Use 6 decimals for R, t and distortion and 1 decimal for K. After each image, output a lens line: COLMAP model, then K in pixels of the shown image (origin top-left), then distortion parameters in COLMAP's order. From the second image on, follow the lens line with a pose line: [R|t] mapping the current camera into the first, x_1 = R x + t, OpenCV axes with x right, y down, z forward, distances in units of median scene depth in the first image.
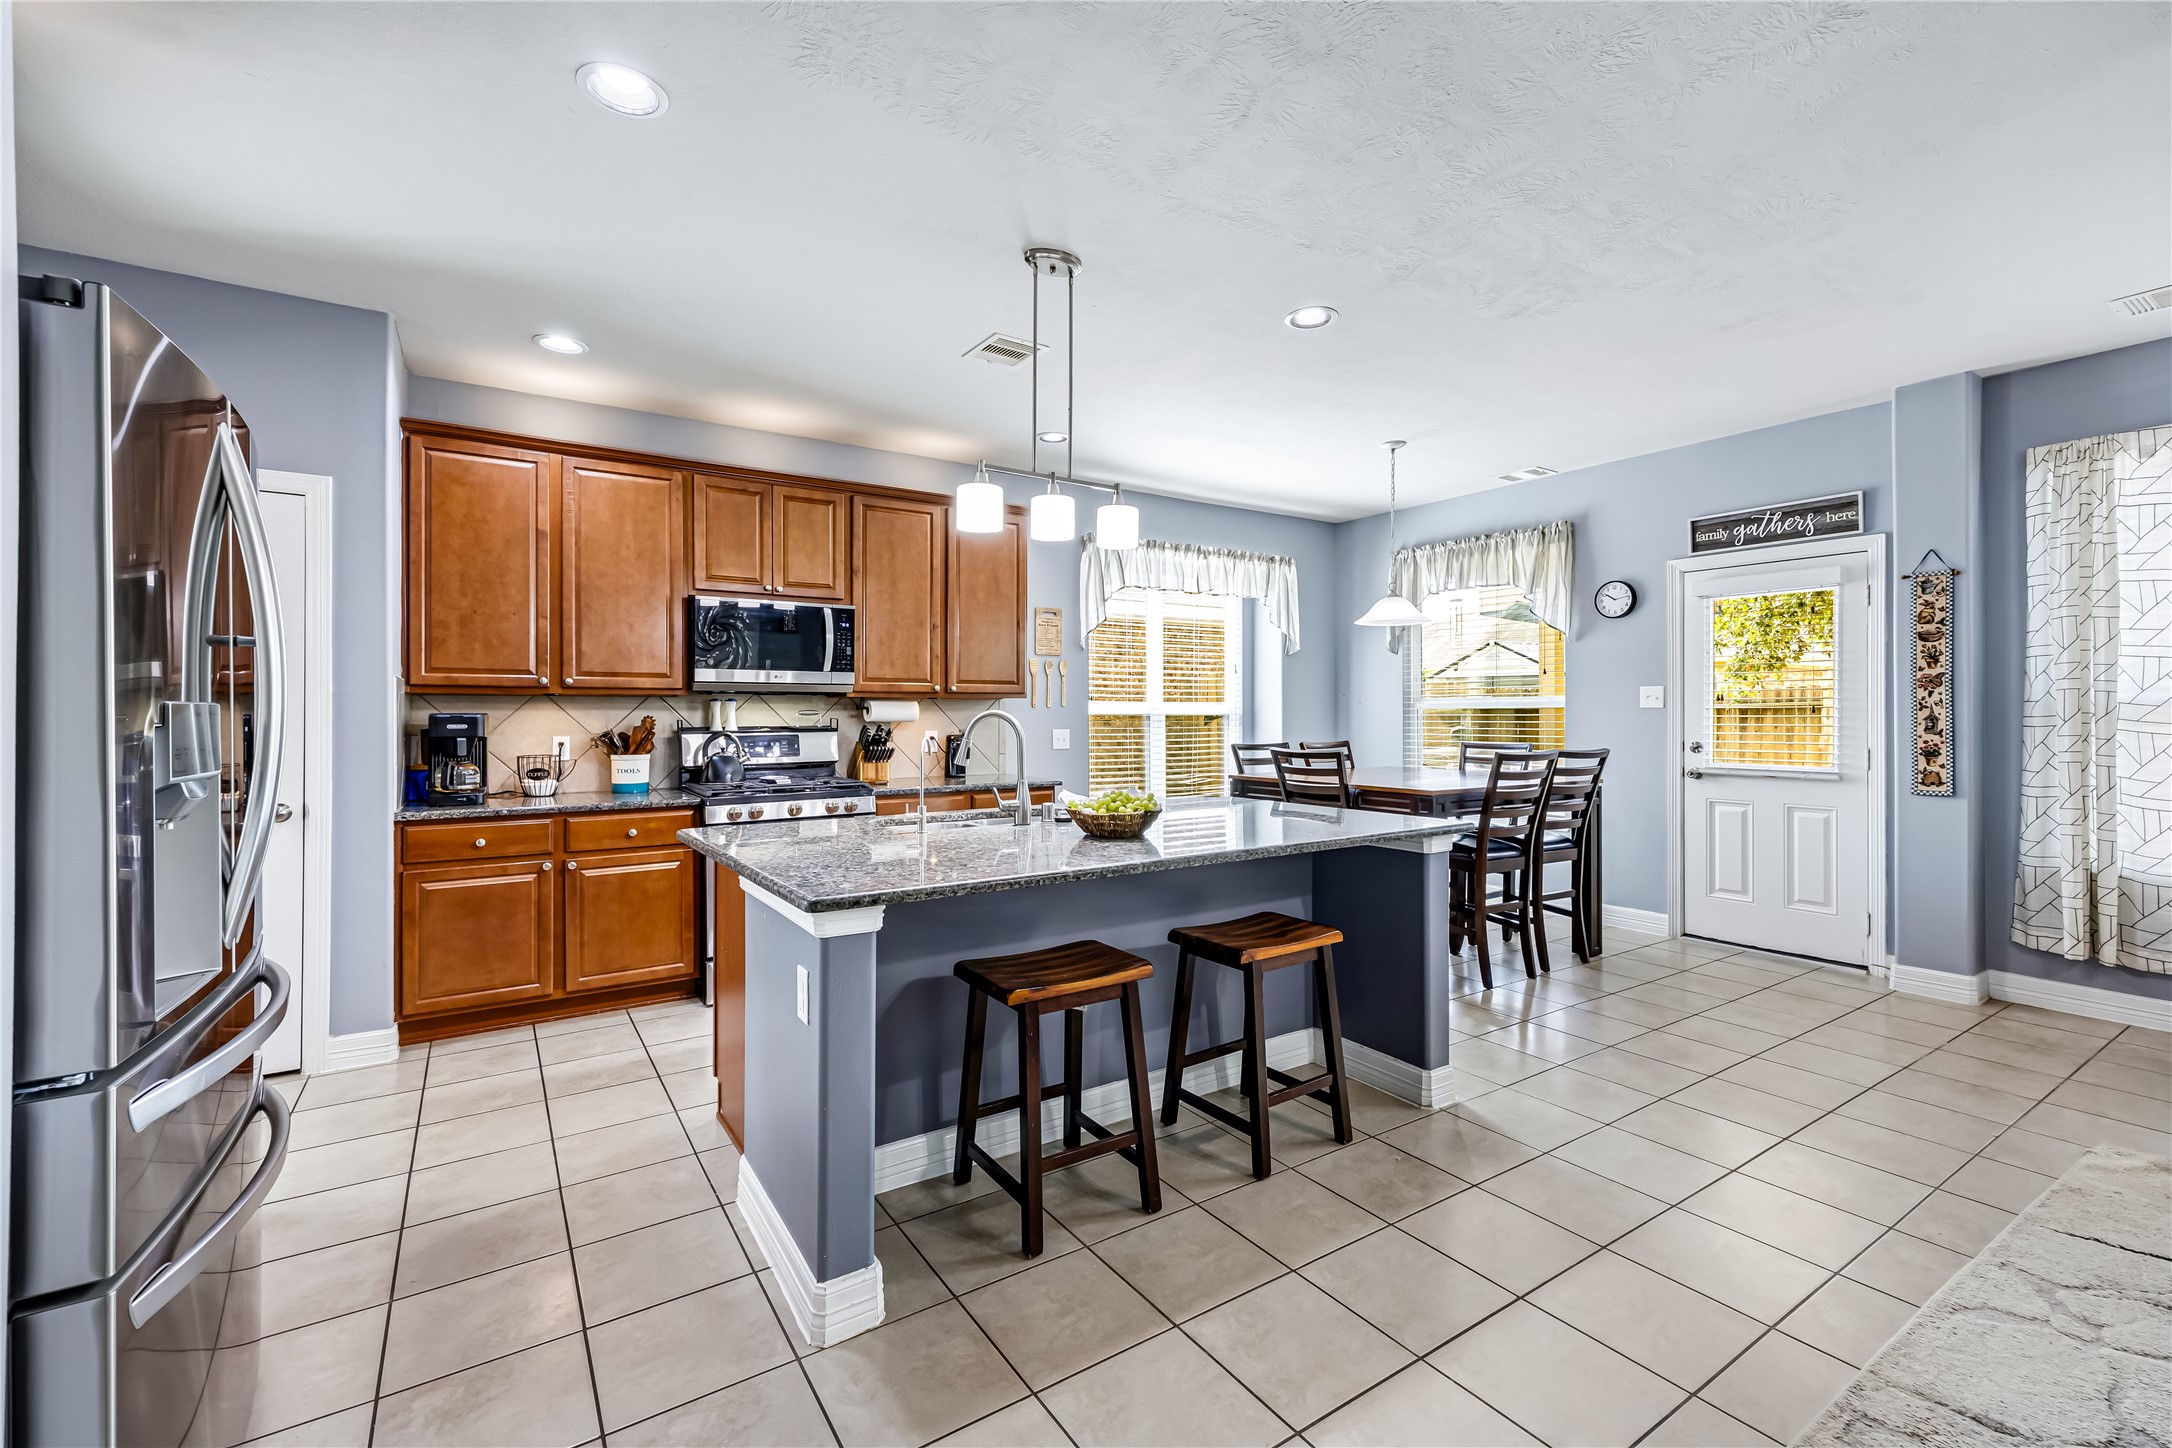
lens RADIAL K [[926.7, 0, 1087.2], [0, 926.7, 709.9], [0, 0, 1]] dist [0.004278, -0.000002]
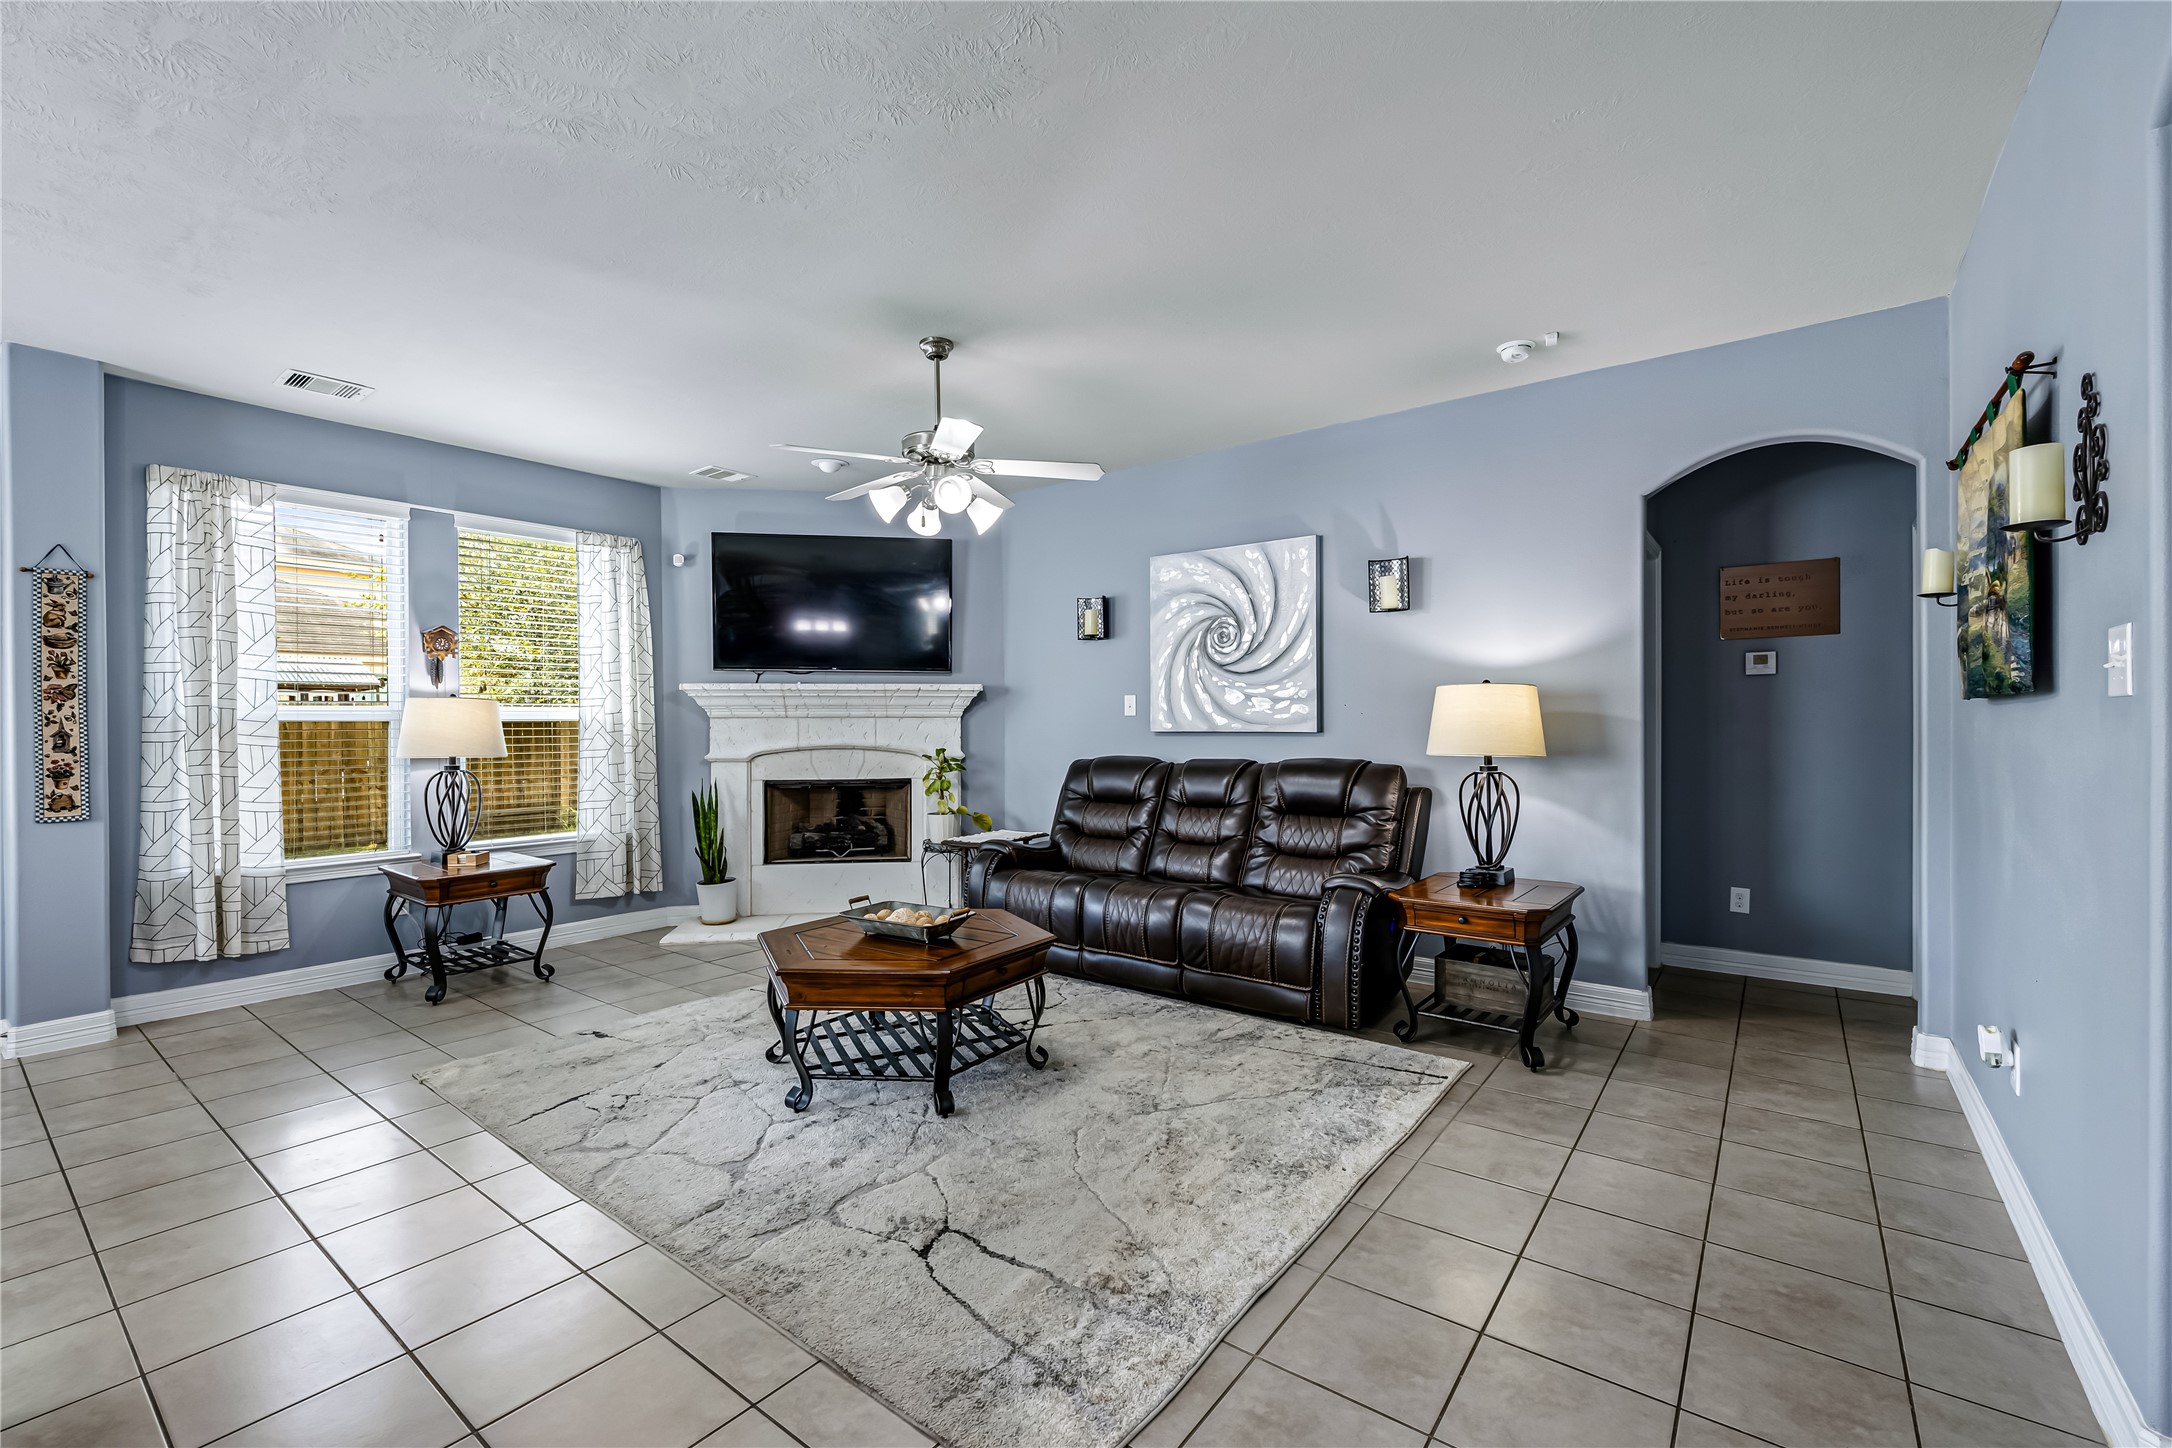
lens RADIAL K [[897.6, 0, 1082.1], [0, 897.6, 736.9], [0, 0, 1]] dist [-0.004055, -0.001327]
pose [[-0.334090, -0.007110, 0.942514, -0.210573], [0.003884, 0.999953, 0.008921, 0.007005], [-0.942533, 0.006641, -0.334047, 0.359348]]
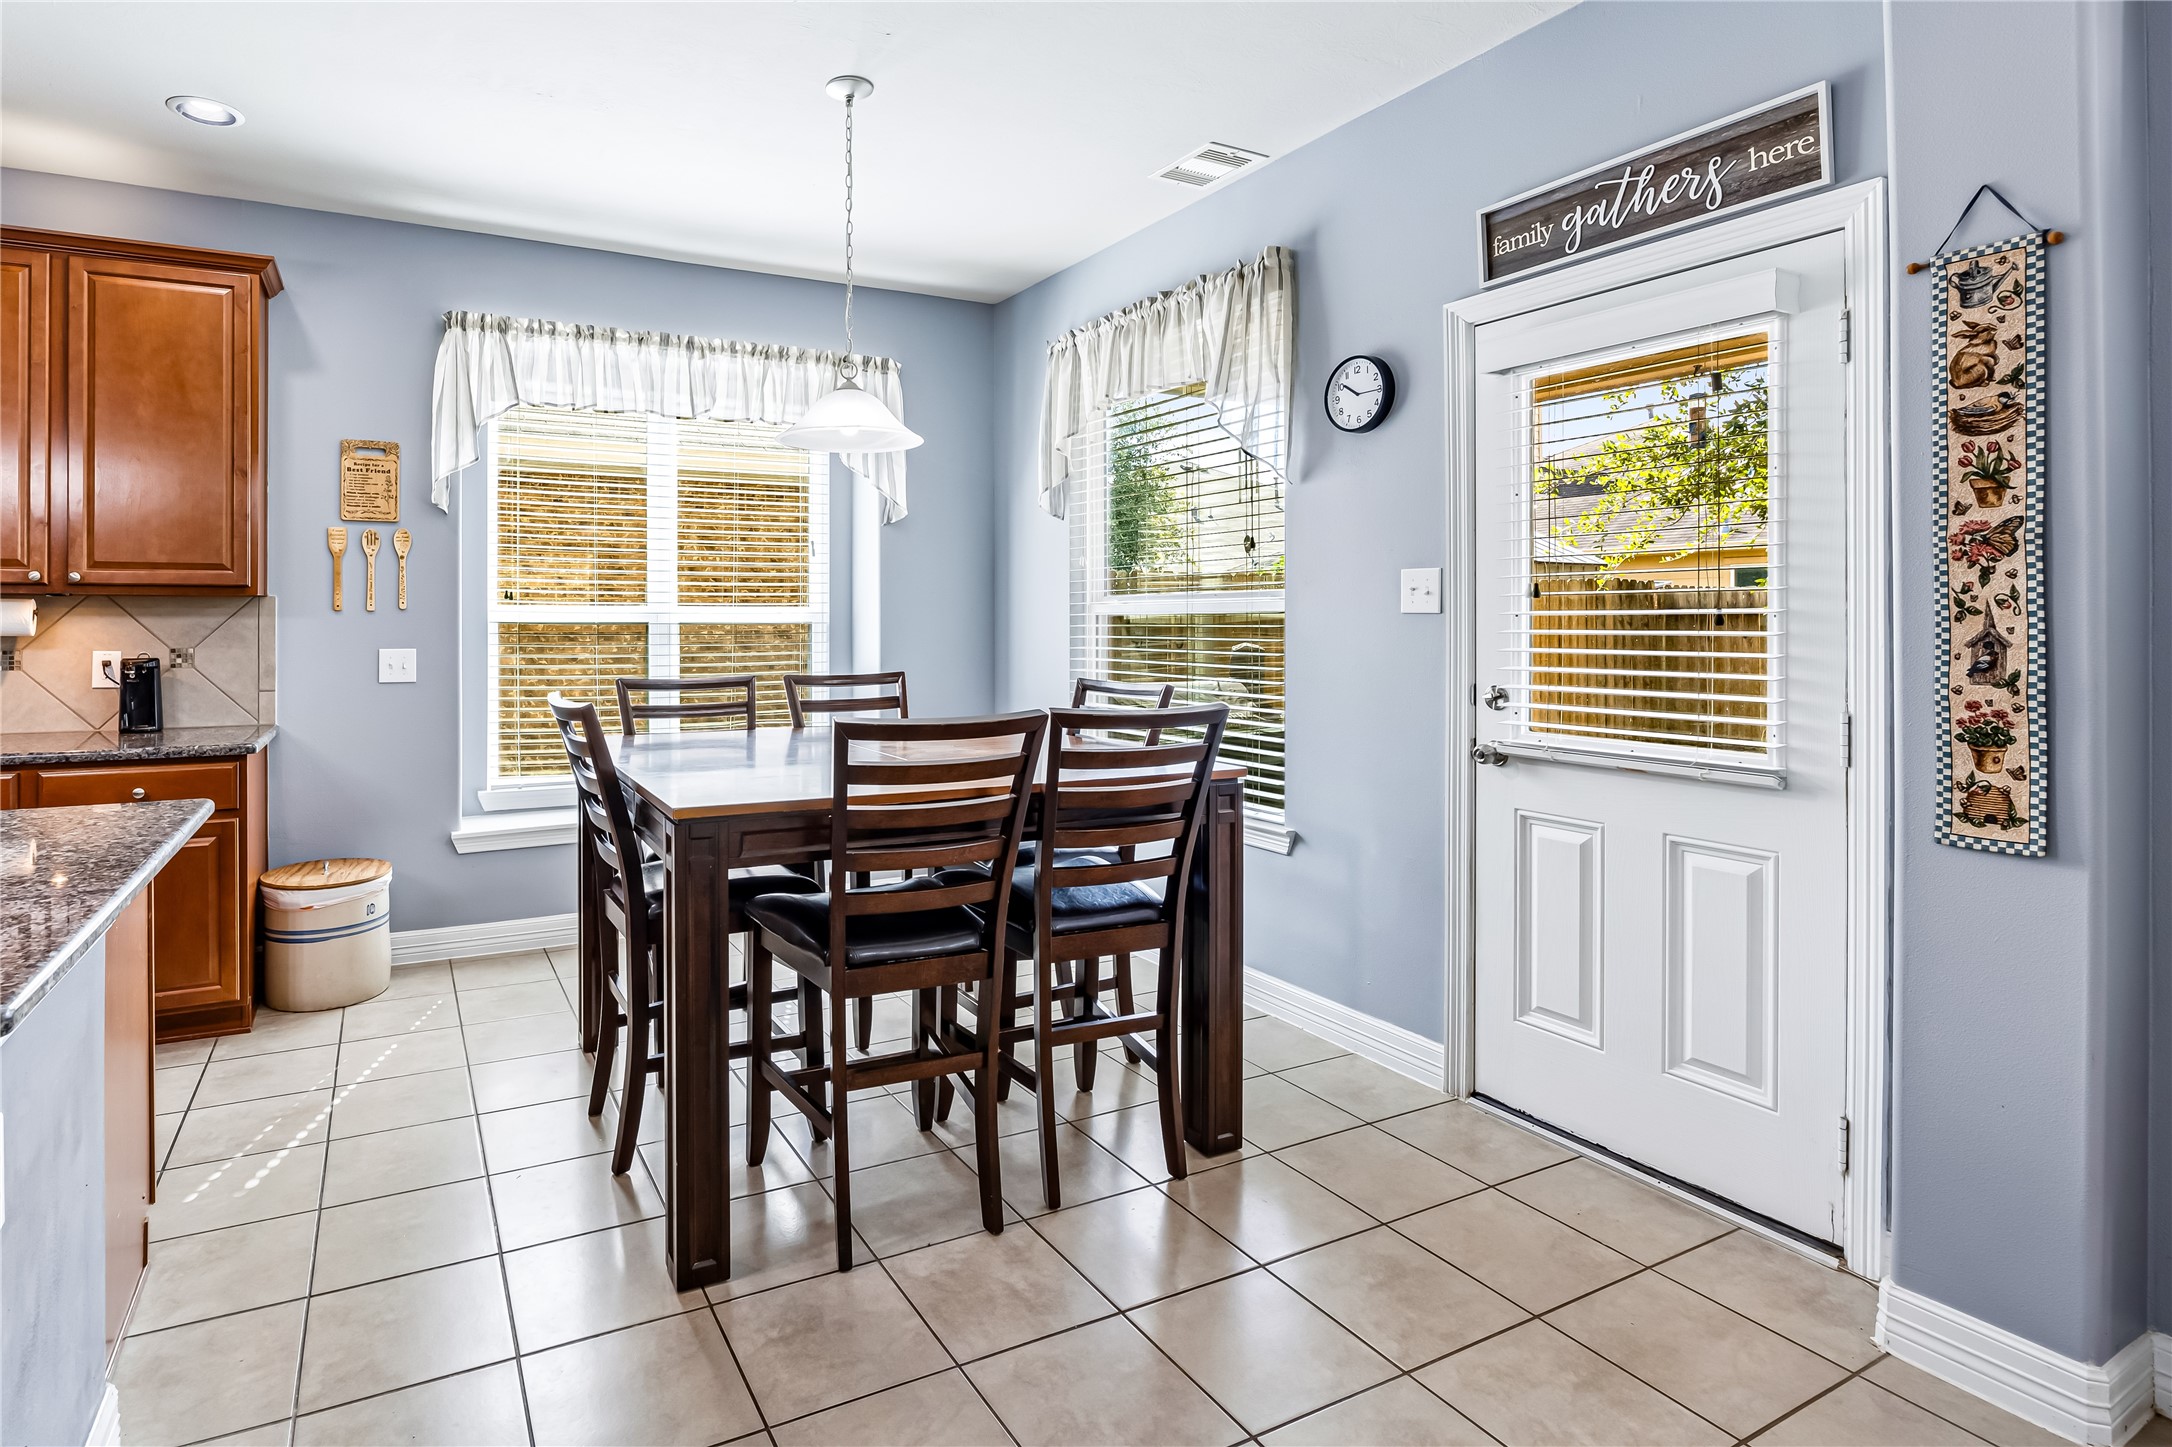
lens RADIAL K [[1079.1, 0, 915.6], [0, 1079.1, 613.3], [0, 0, 1]] dist [-0.016199, 0.000818]
pose [[0.990237, 0.001495, -0.139385, 0.534191], [-0.001801, 0.999996, -0.002067, -0.000656], [0.139381, 0.002298, 0.990236, 0.513339]]
